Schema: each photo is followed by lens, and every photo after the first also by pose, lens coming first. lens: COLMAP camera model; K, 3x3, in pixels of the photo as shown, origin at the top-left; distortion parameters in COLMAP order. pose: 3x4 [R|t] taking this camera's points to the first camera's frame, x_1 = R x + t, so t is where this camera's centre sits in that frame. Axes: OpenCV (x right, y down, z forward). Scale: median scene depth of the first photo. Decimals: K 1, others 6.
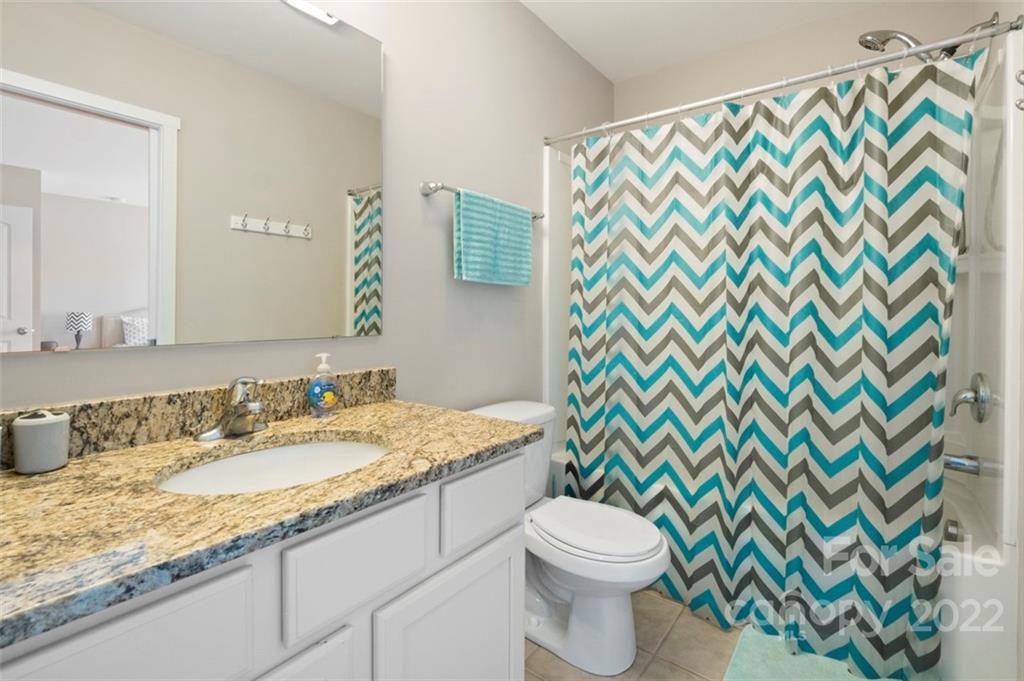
lens RADIAL K [[476.9, 0, 481.6], [0, 476.9, 311.4], [0, 0, 1]] dist [-0.010186, 0.000003]
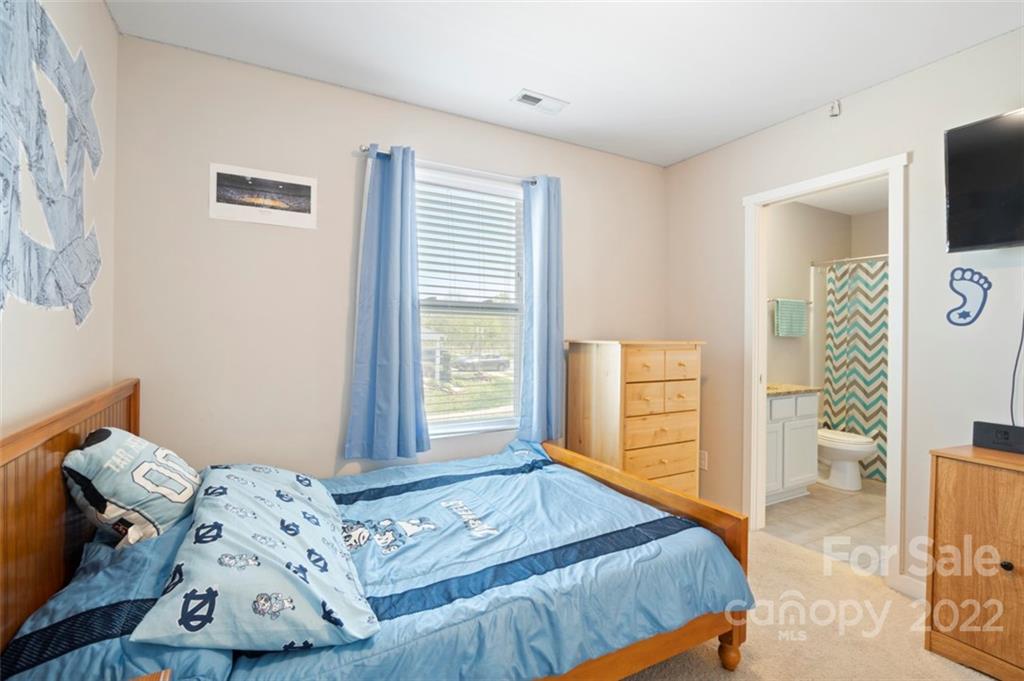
lens RADIAL K [[476.9, 0, 510.5], [0, 476.9, 336.7], [0, 0, 1]] dist [-0.010186, 0.000003]
pose [[0.938619, 0.003139, -0.344940, -0.408113], [-0.004525, 0.999985, -0.003212, -0.039974], [0.344925, 0.004576, 0.938619, -1.472378]]
